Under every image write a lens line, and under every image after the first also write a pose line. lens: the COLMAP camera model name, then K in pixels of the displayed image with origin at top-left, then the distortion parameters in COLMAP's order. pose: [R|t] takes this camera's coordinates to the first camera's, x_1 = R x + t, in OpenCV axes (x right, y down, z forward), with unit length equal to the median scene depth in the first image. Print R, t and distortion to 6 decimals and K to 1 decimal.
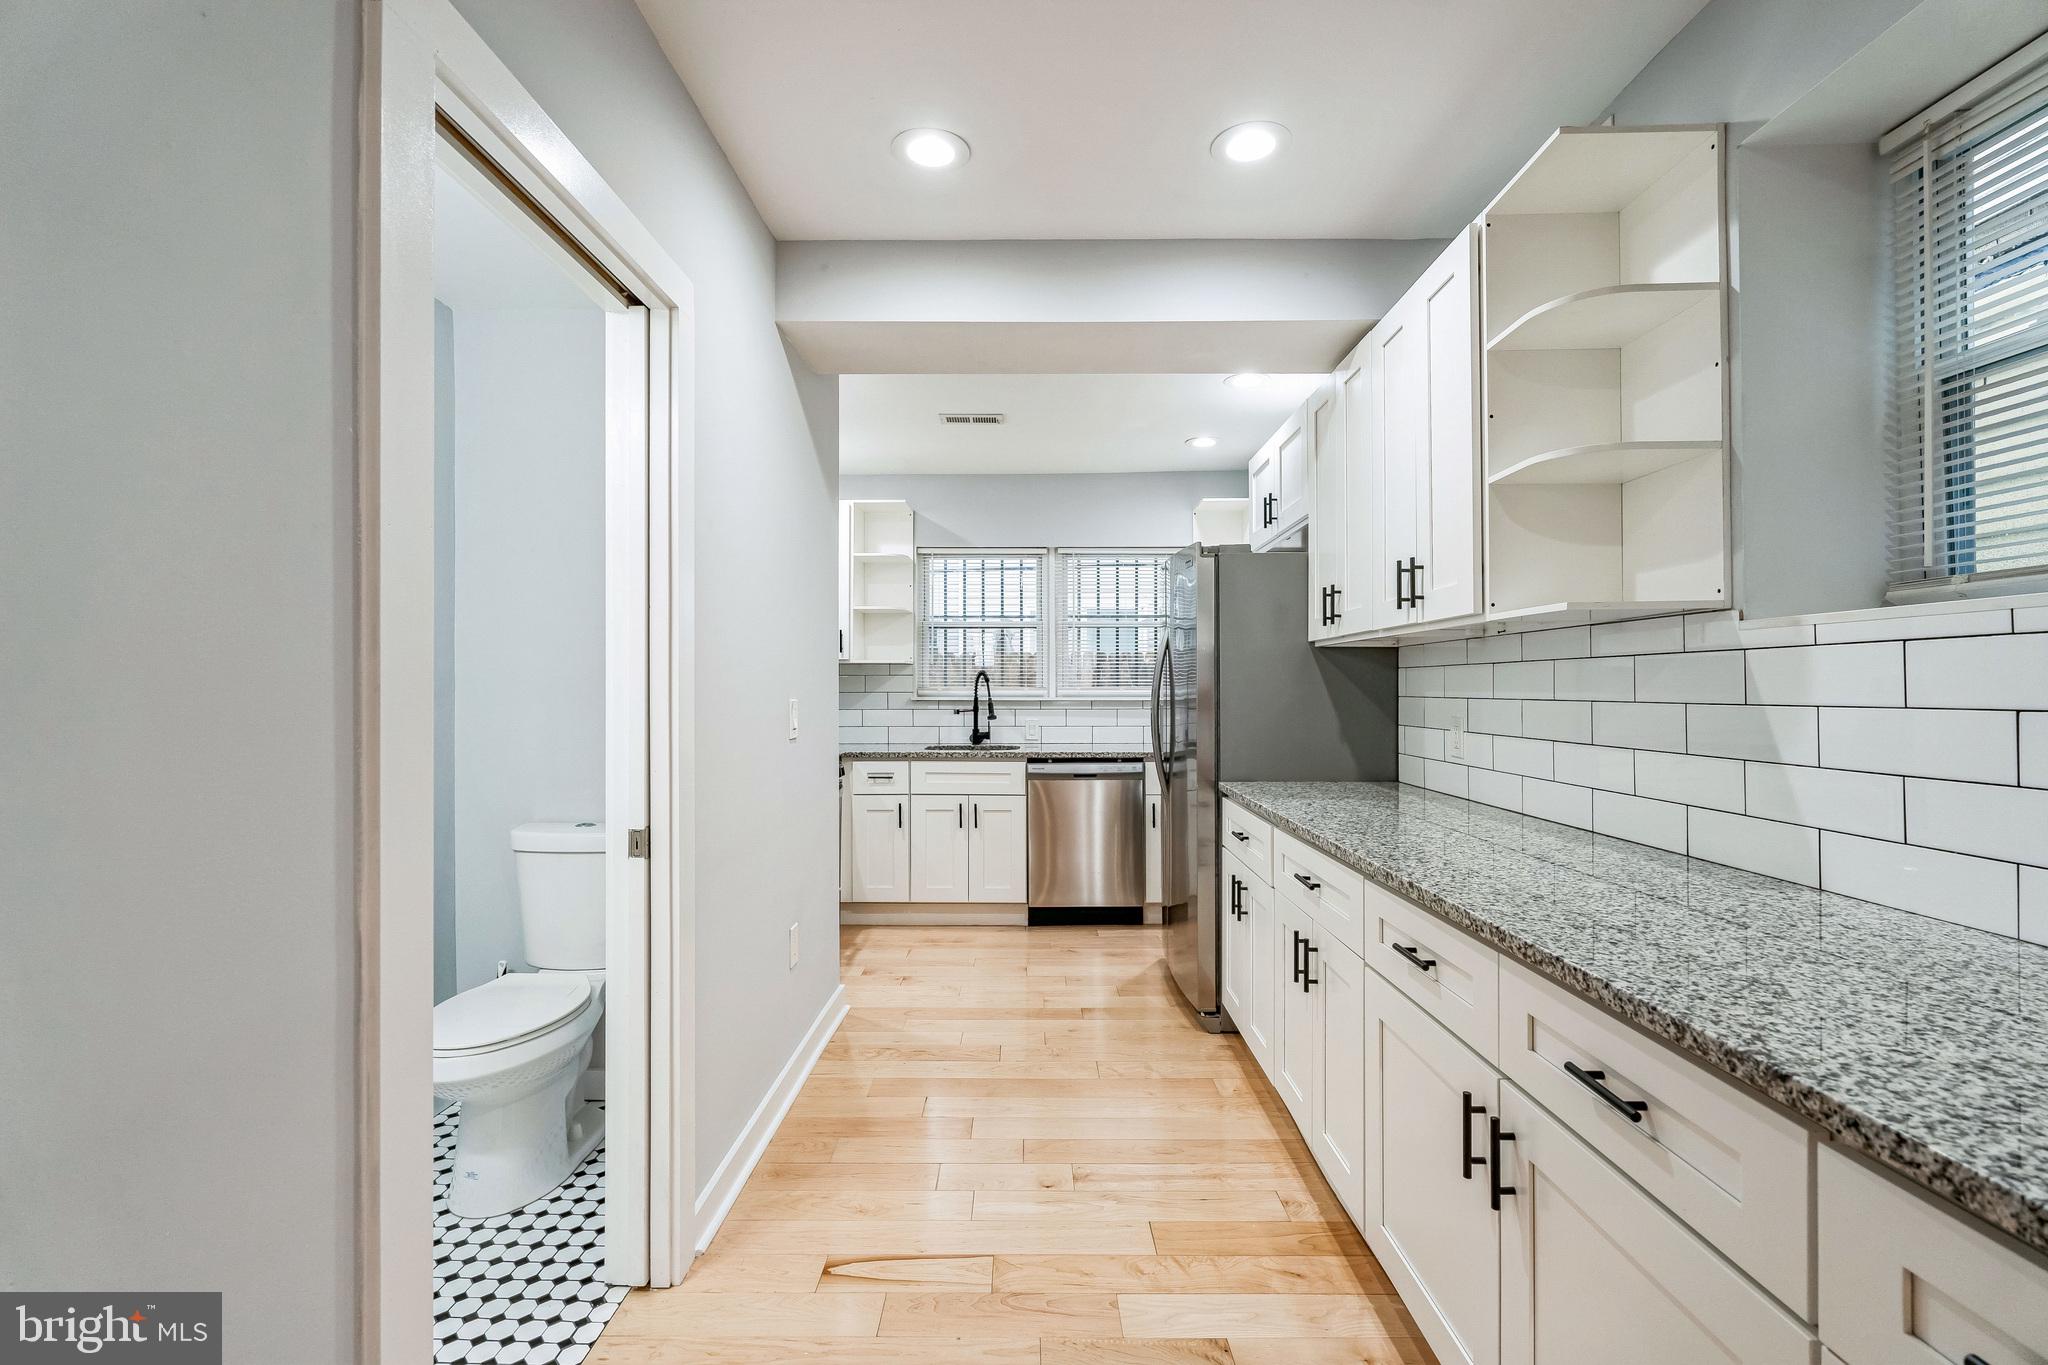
lens RADIAL K [[908.4, 0, 1019.4], [0, 908.4, 693.5], [0, 0, 1]] dist [-0.001158, -0.000013]
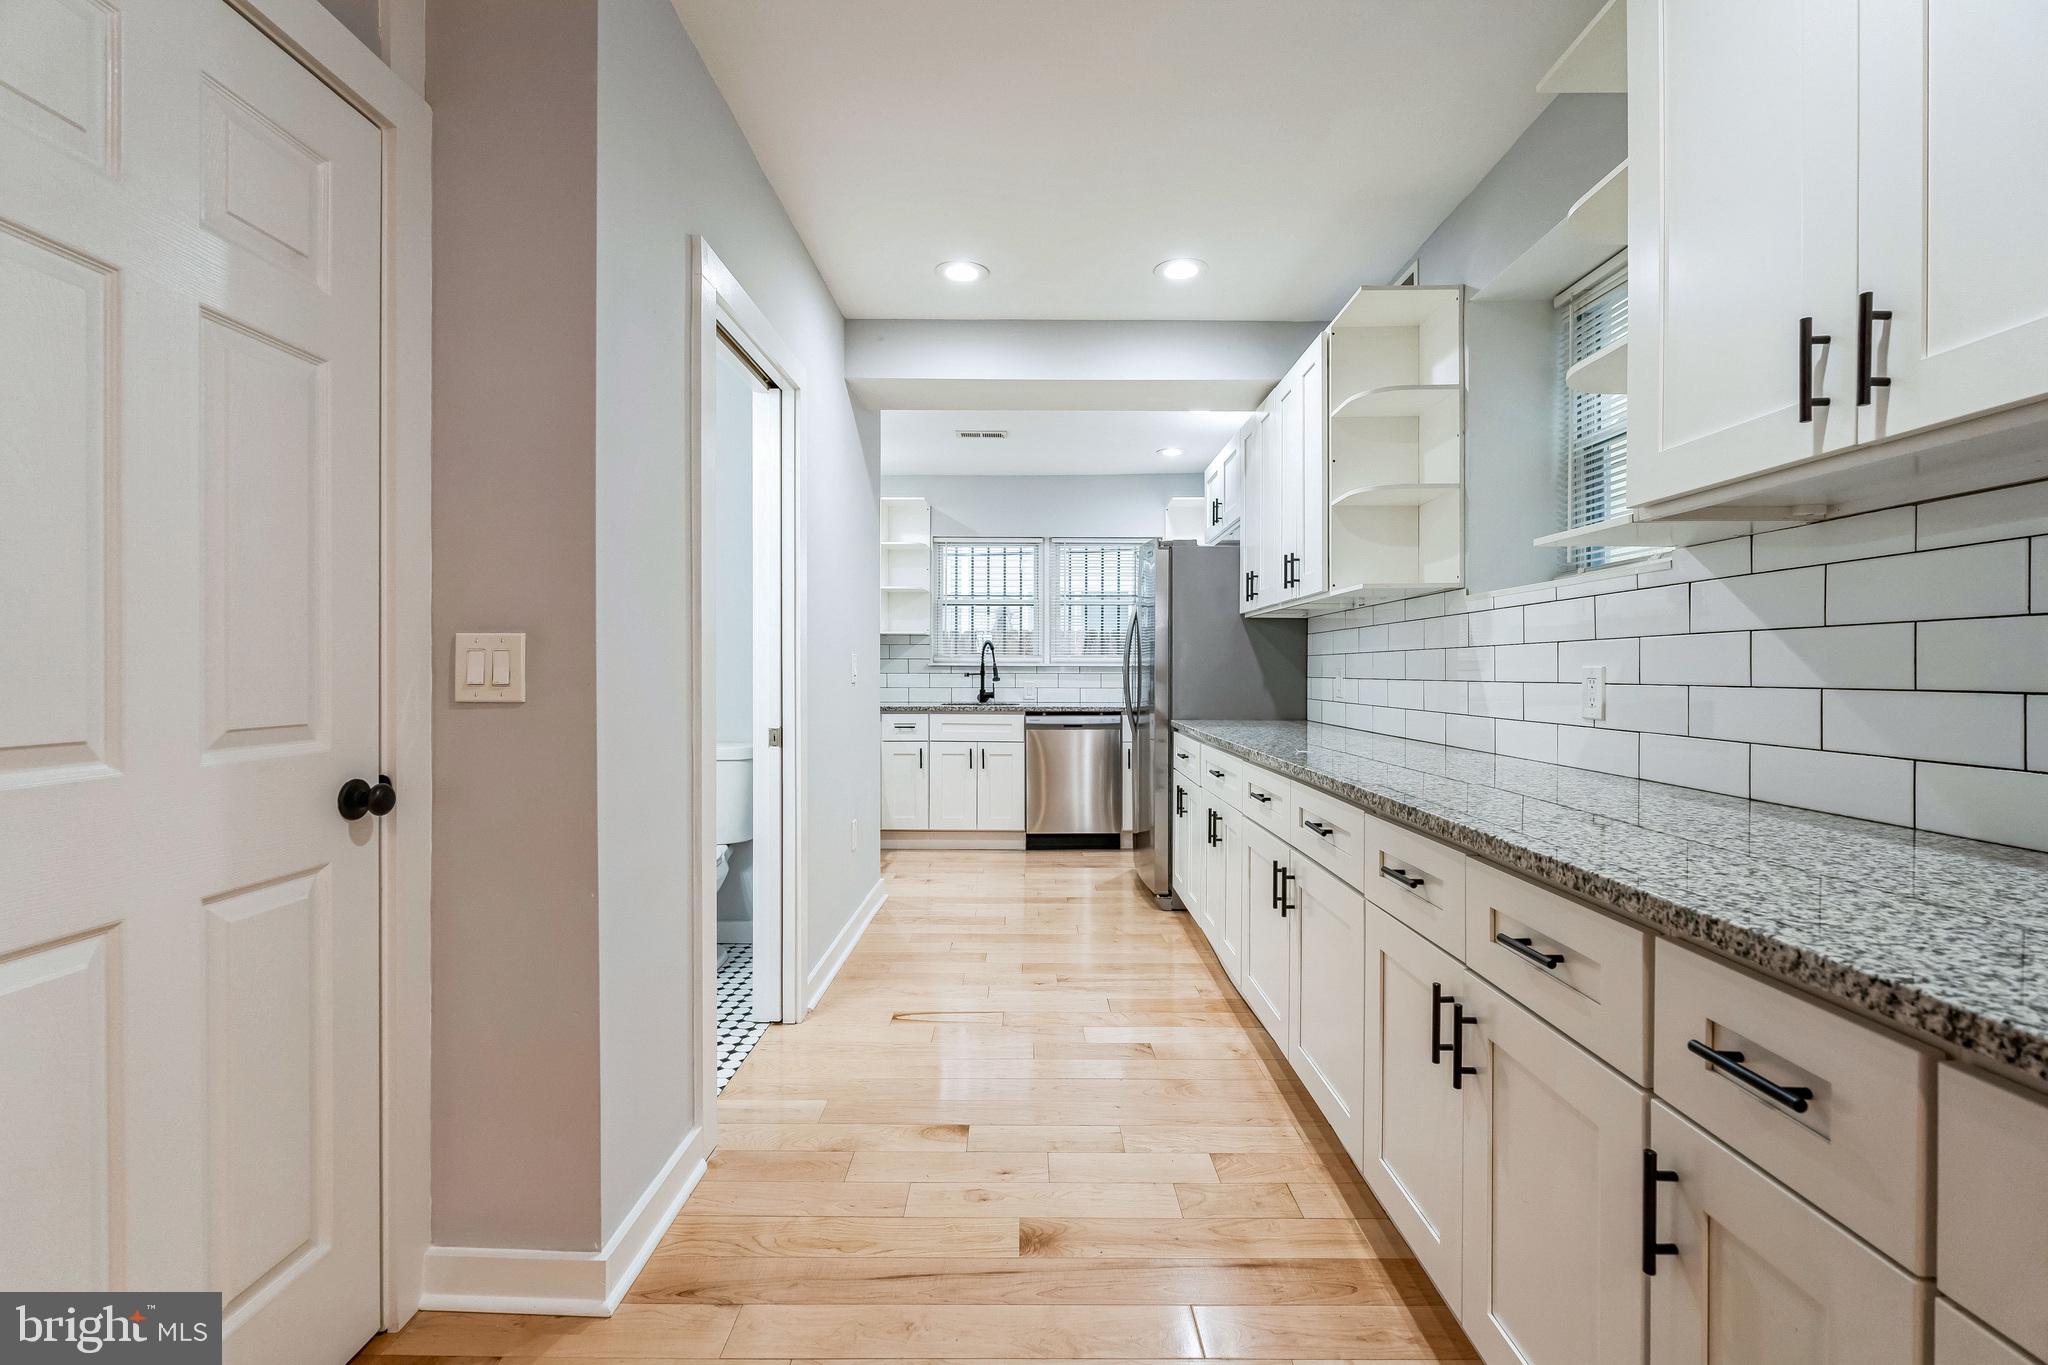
lens RADIAL K [[908.6, 0, 1024.0], [0, 908.6, 682.5], [0, 0, 1]] dist [-0.003783, -0.000293]
pose [[0.999963, 0.003412, 0.007913, -0.003470], [-0.003468, 0.999969, 0.007078, 0.024695], [-0.007888, -0.007105, 0.999944, -0.227633]]
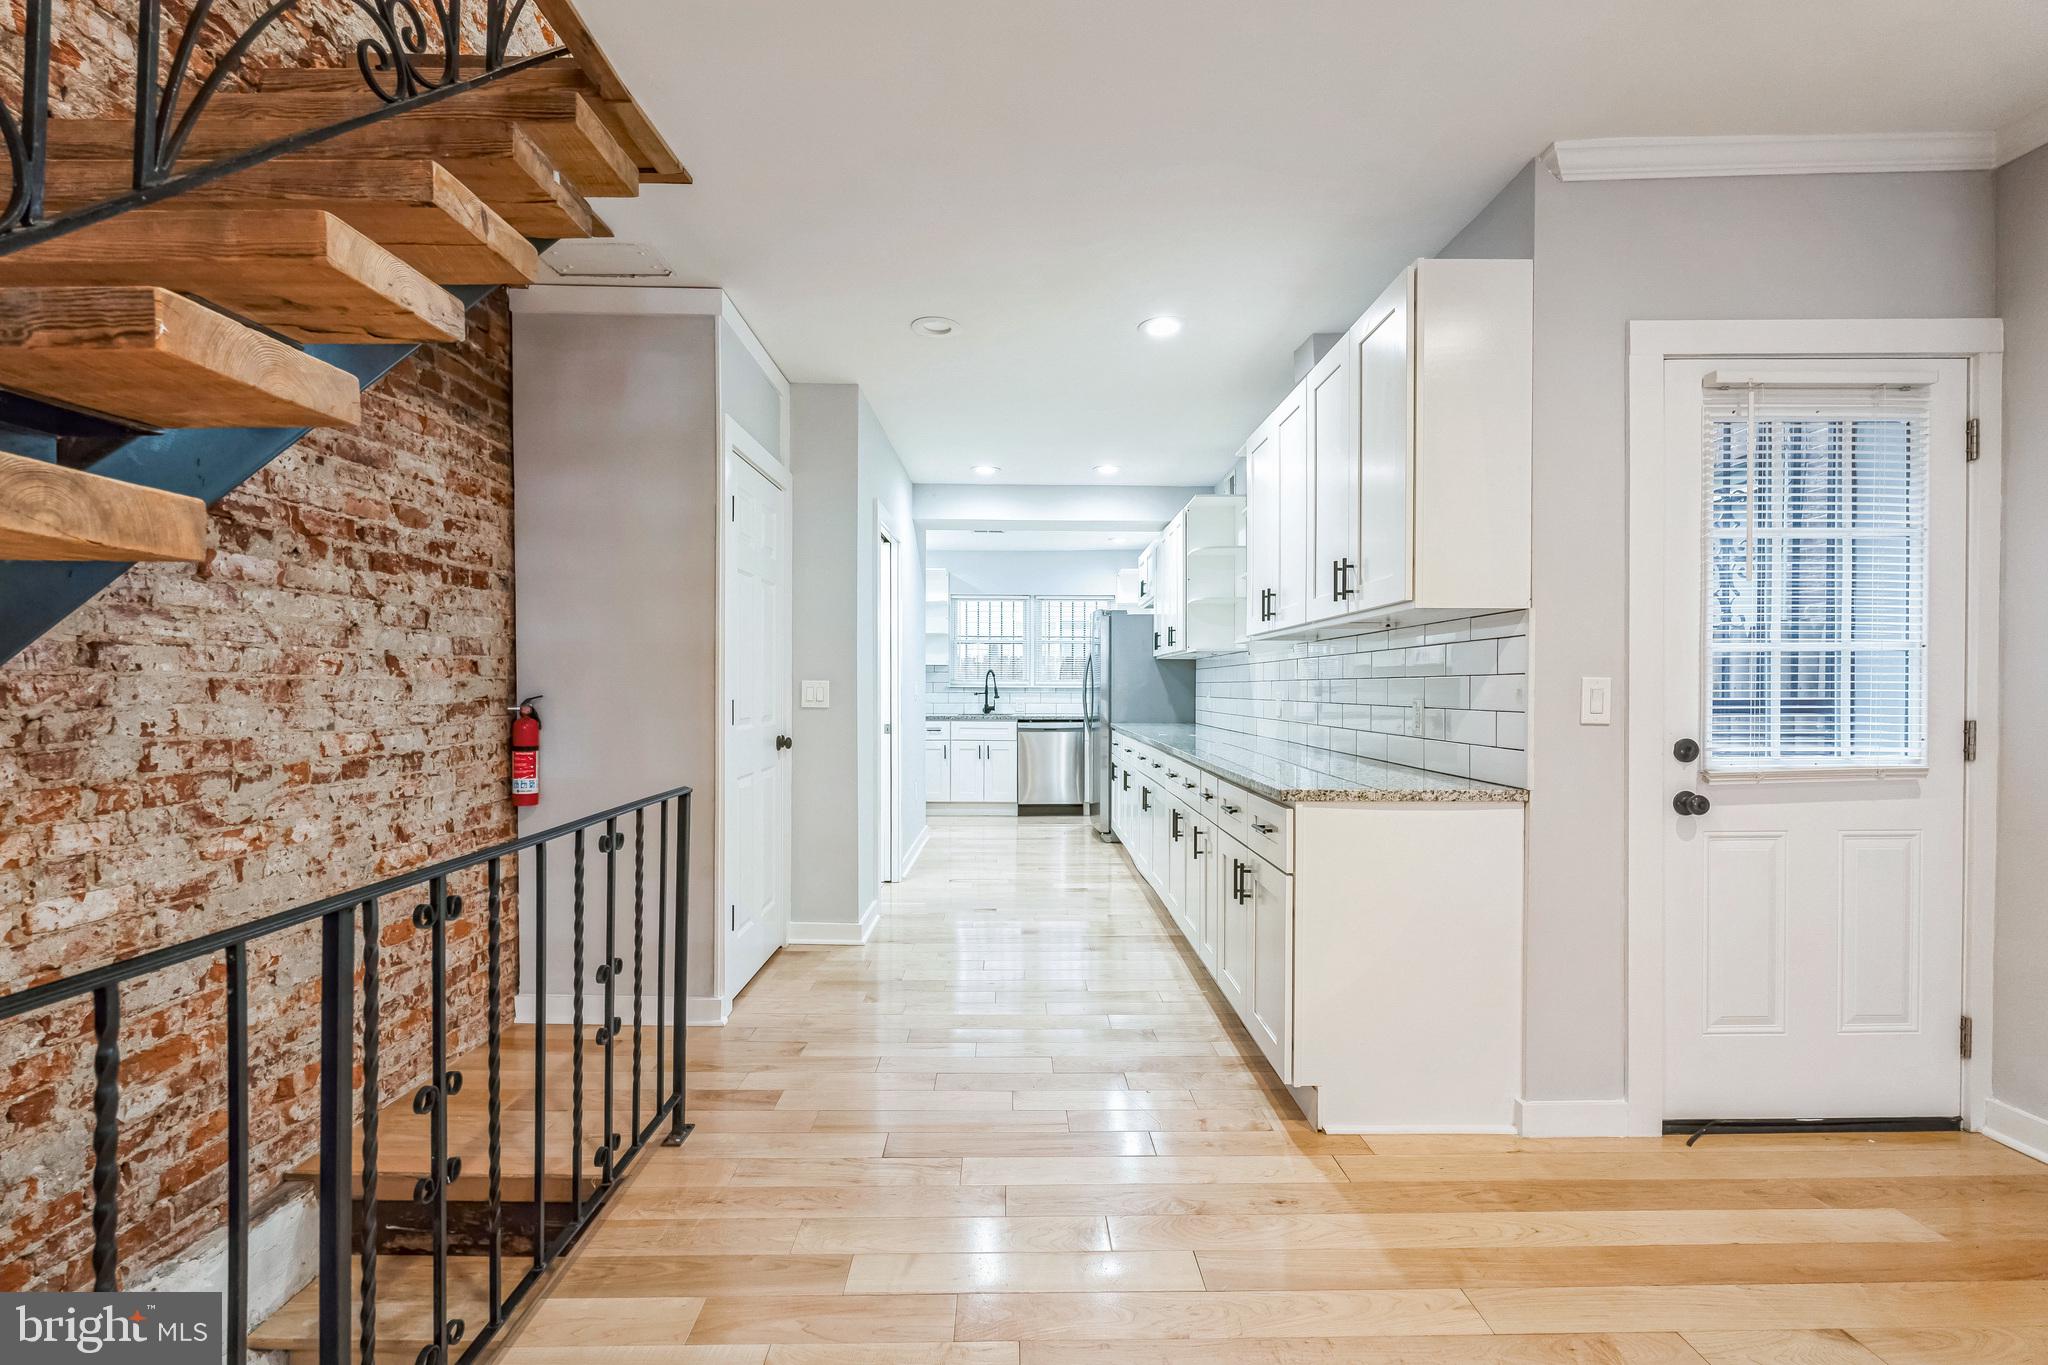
lens RADIAL K [[908.4, 0, 1019.4], [0, 908.4, 693.5], [0, 0, 1]] dist [-0.001158, -0.000013]
pose [[0.999795, 0.003284, 0.019992, -0.024385], [-0.003304, 0.999994, 0.000974, 0.019961], [-0.019988, -0.001040, 0.999800, -0.792106]]
